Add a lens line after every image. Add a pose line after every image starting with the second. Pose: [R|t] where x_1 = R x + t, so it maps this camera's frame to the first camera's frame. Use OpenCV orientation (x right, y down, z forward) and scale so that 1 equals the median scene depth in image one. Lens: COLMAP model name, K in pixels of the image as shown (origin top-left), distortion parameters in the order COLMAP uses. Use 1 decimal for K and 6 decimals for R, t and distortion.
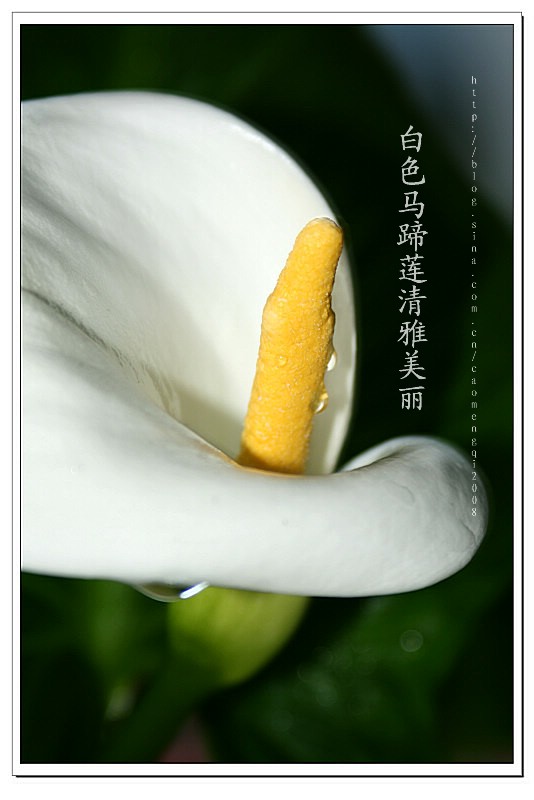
lens RADIAL K [[2529.7, 0, 267.0], [0, 2529.7, 400.0], [0, 0, 1]] dist [1.100138, 0.349988]
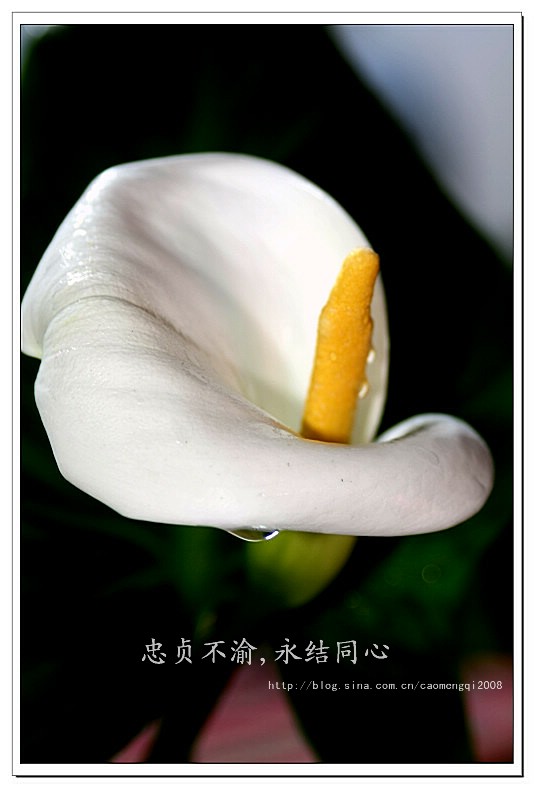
lens RADIAL K [[2664.9, 0, 266.6], [0, 2664.9, 382.7], [0, 0, 1]] dist [1.152774, 0.093345]
pose [[0.999796, -0.018790, 0.007358, -0.038945], [0.018795, 0.999823, -0.000669, -0.002077], [-0.007344, 0.000807, 0.999973, -0.368141]]
